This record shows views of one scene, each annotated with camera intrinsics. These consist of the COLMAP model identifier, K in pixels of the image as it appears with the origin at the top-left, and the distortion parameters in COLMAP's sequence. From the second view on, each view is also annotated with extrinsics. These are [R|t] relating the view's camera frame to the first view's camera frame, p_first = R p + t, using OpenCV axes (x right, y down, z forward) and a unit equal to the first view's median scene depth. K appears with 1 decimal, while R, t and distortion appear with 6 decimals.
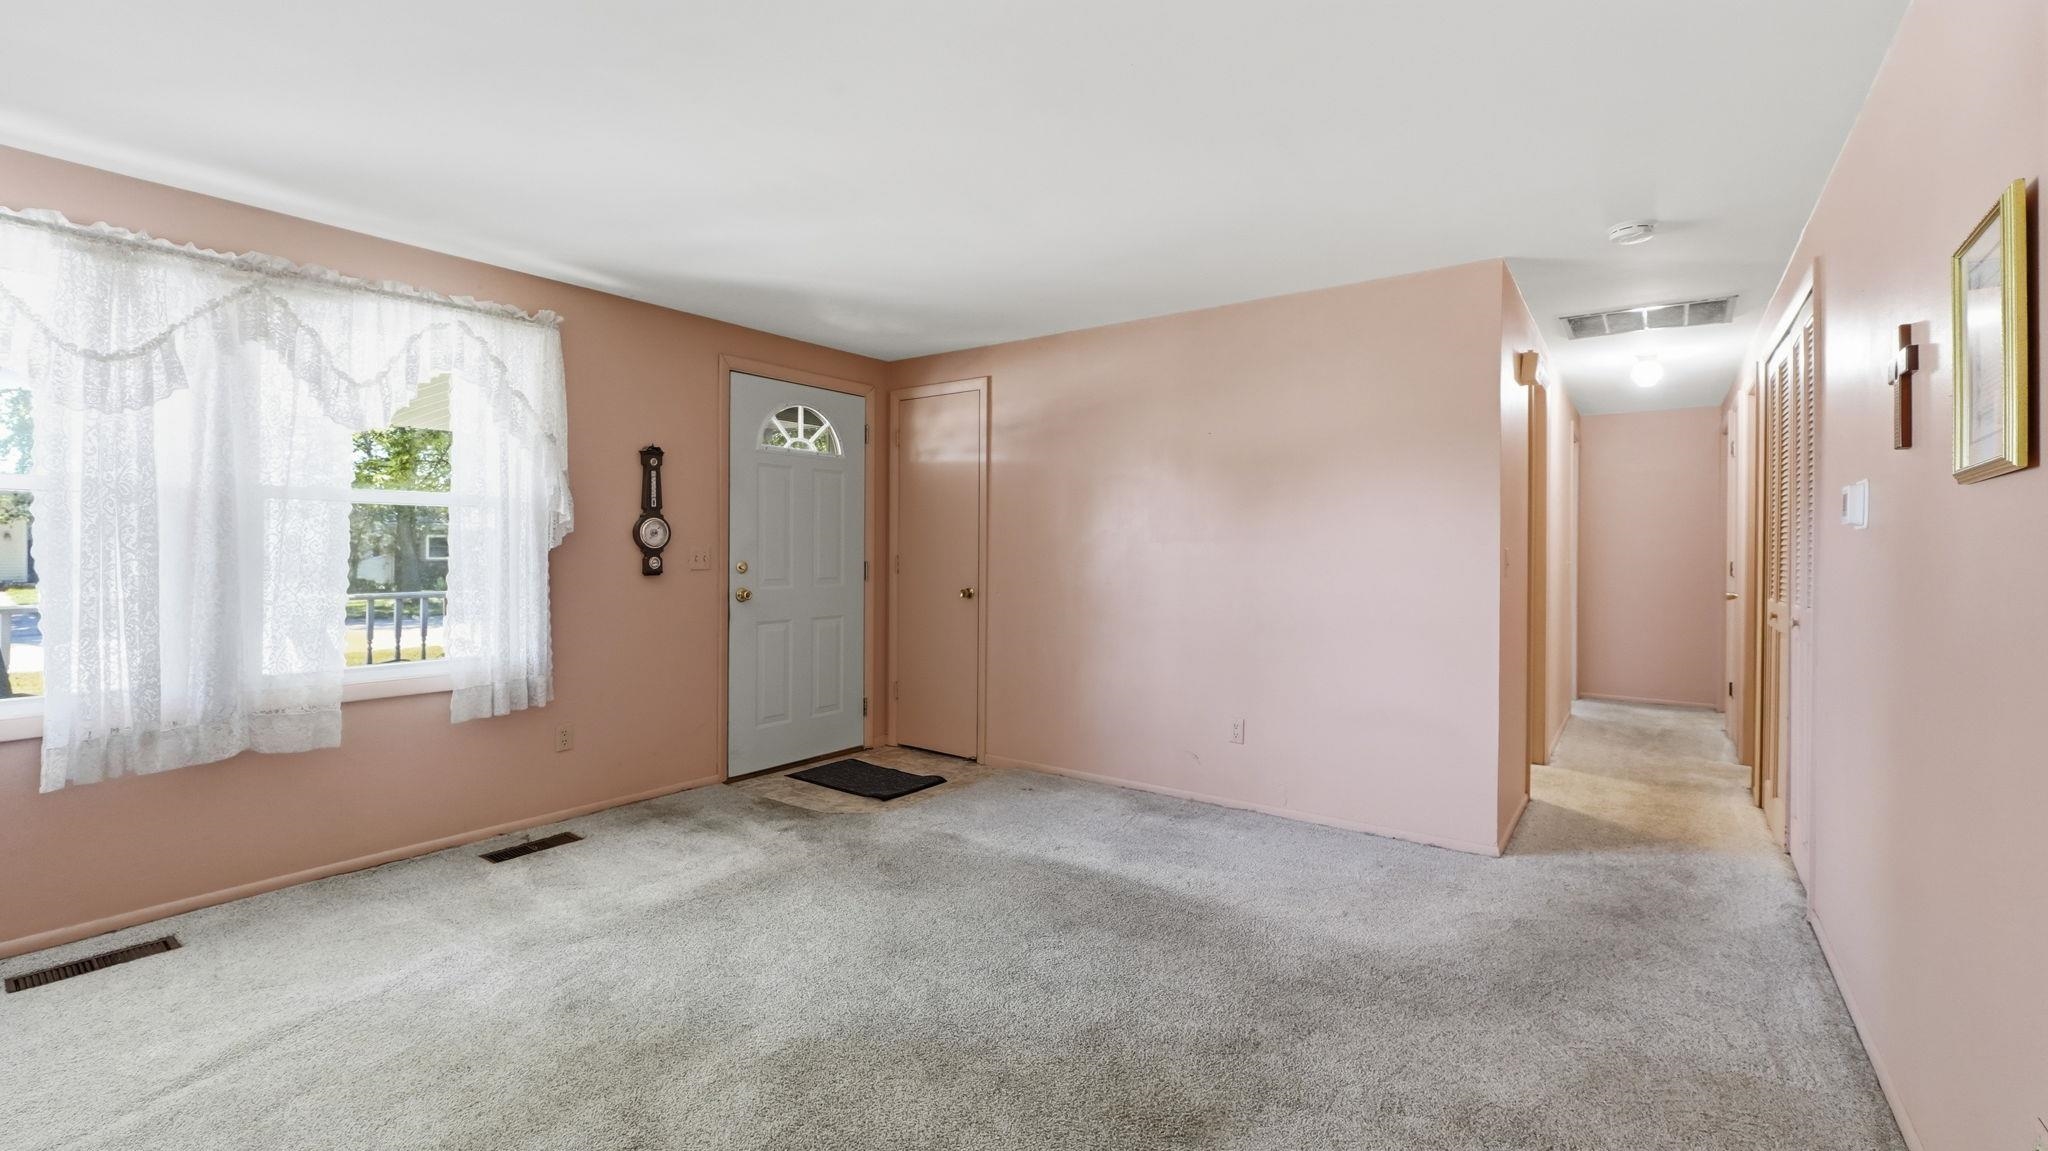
lens RADIAL K [[862.8, 0, 1025.1], [0, 862.8, 577.0], [0, 0, 1]] dist [-0.003896, -0.000309]
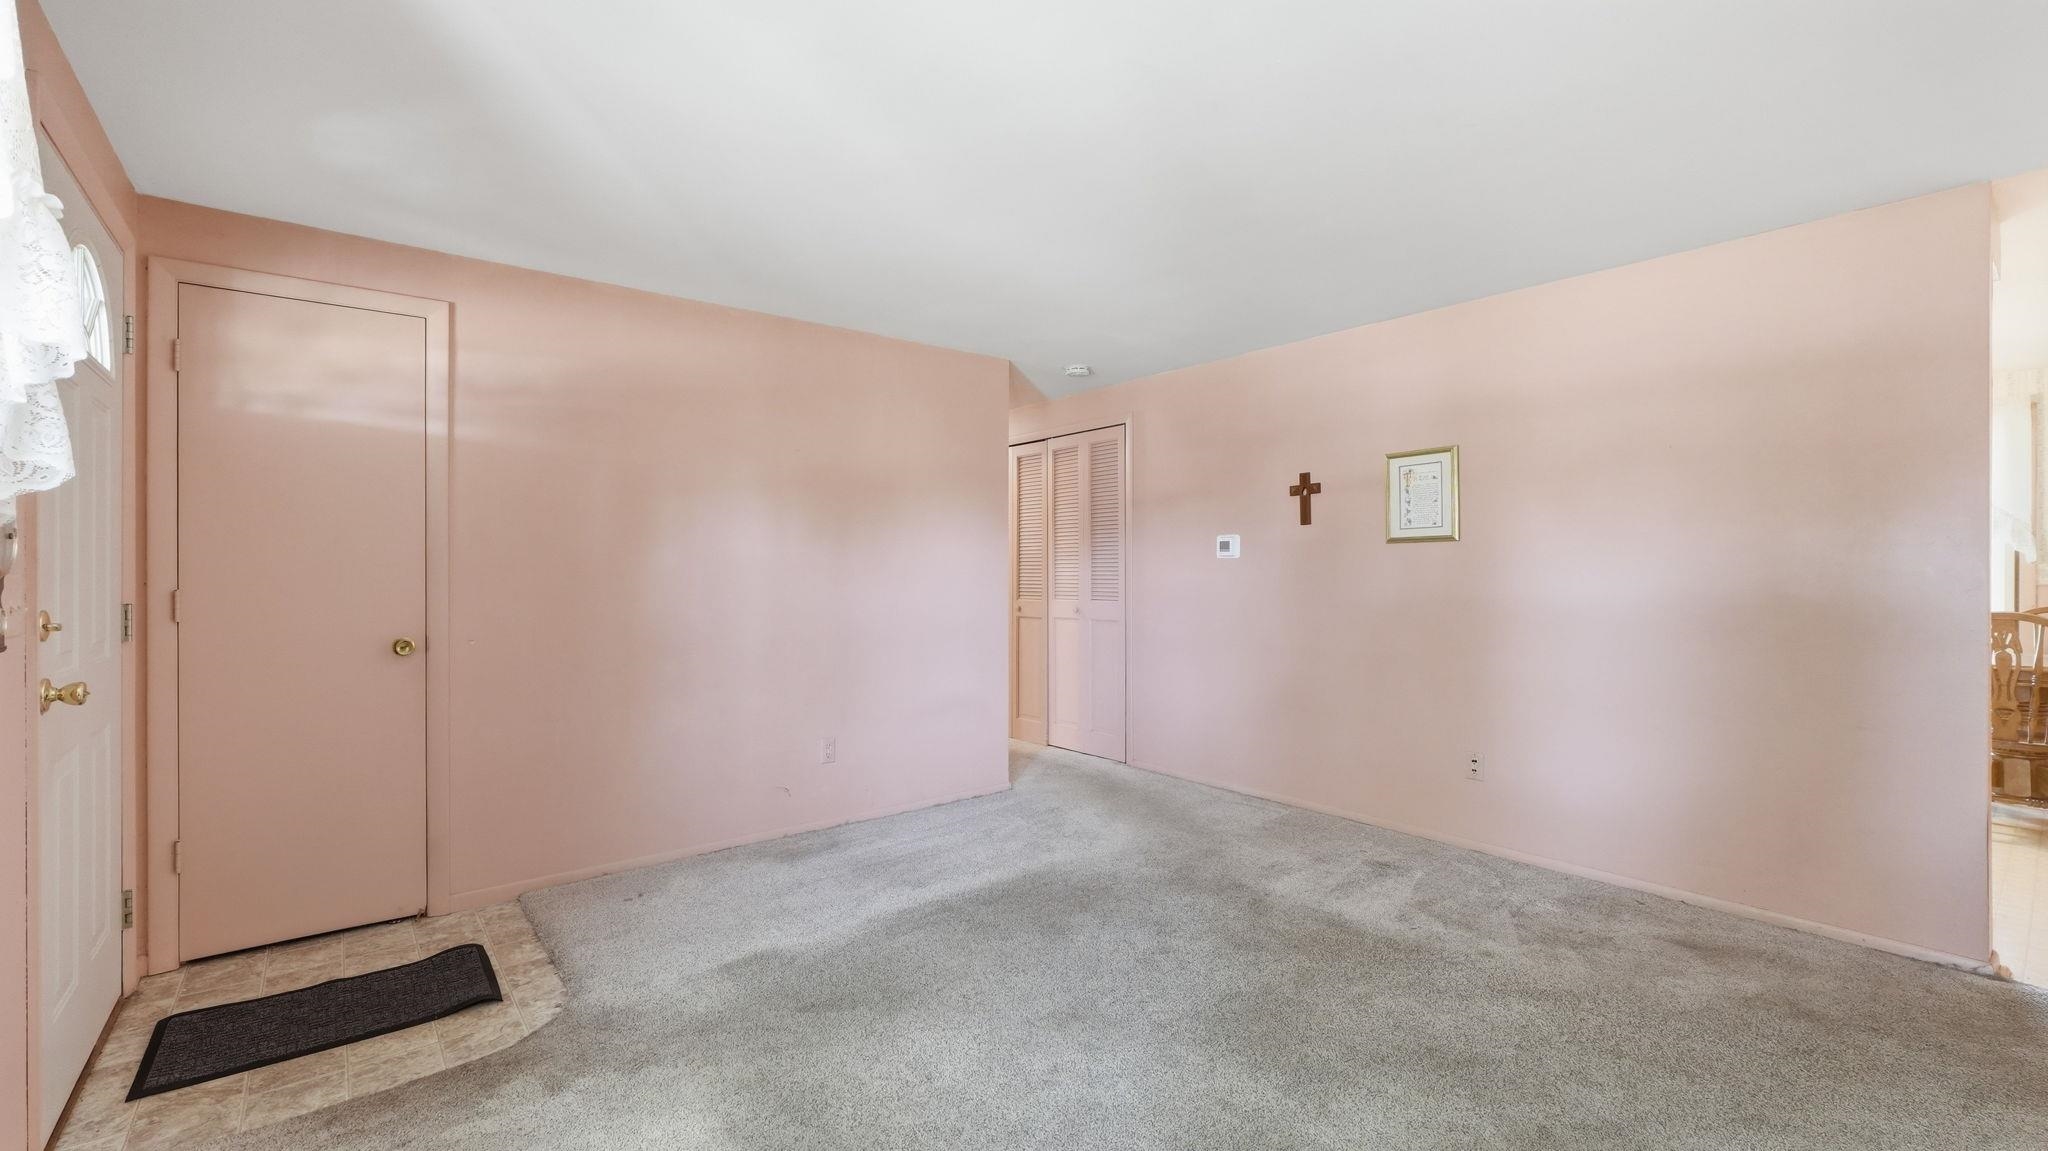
lens RADIAL K [[862.8, 0, 1025.1], [0, 862.8, 577.0], [0, 0, 1]] dist [-0.003896, -0.000309]
pose [[0.253755, -0.016103, 0.967134, -0.696171], [0.035786, 0.999333, 0.007249, -0.023637], [-0.966606, 0.032770, 0.254162, 0.539291]]
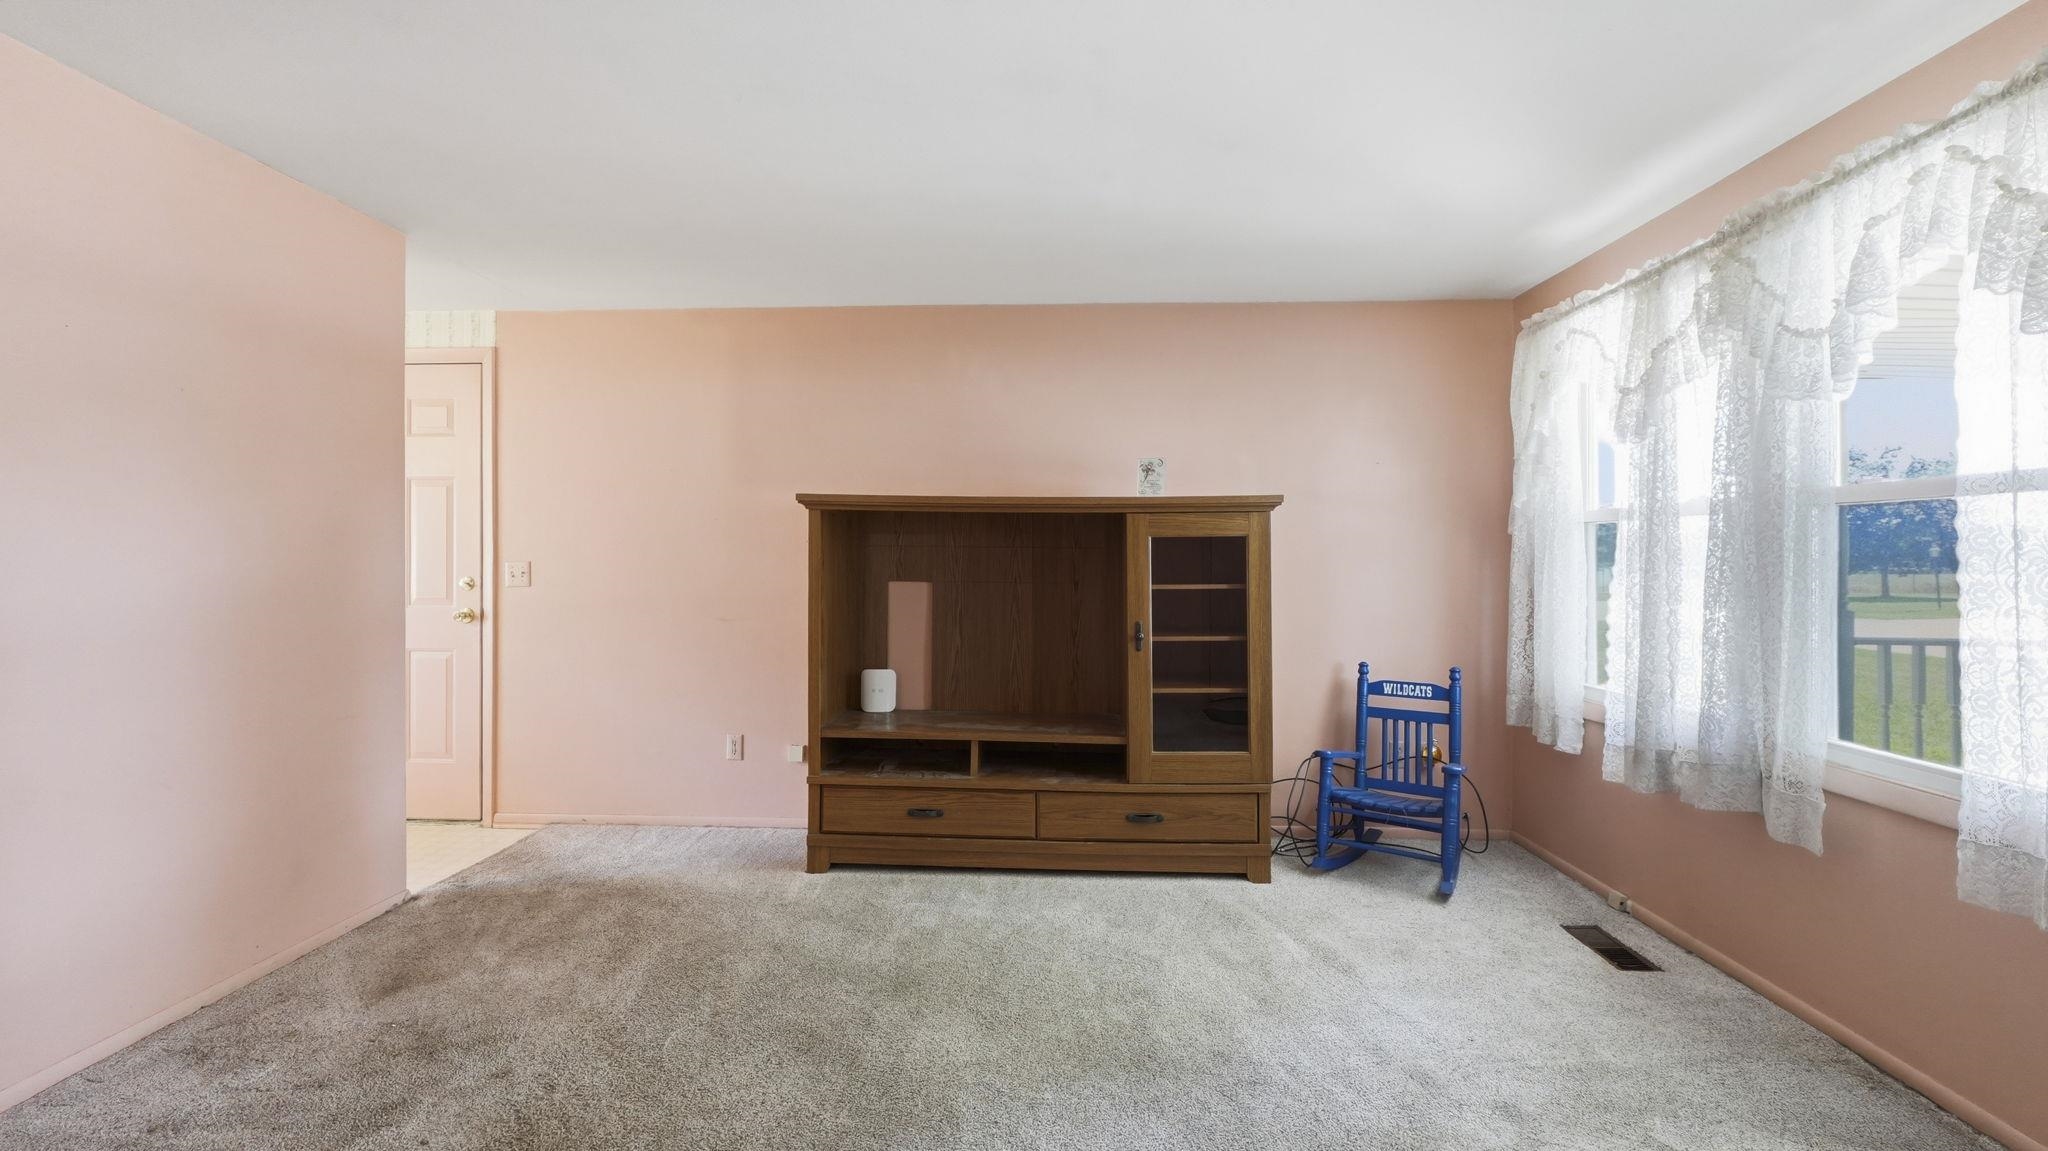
lens RADIAL K [[848.7, 0, 1020.7], [0, 848.7, 567.7], [0, 0, 1]] dist [-0.006032, -0.000015]
pose [[-0.834118, -0.003569, -0.551575, 0.093513], [-0.025922, 0.999128, 0.032737, -0.033145], [0.550977, 0.041604, -0.833483, 0.957384]]
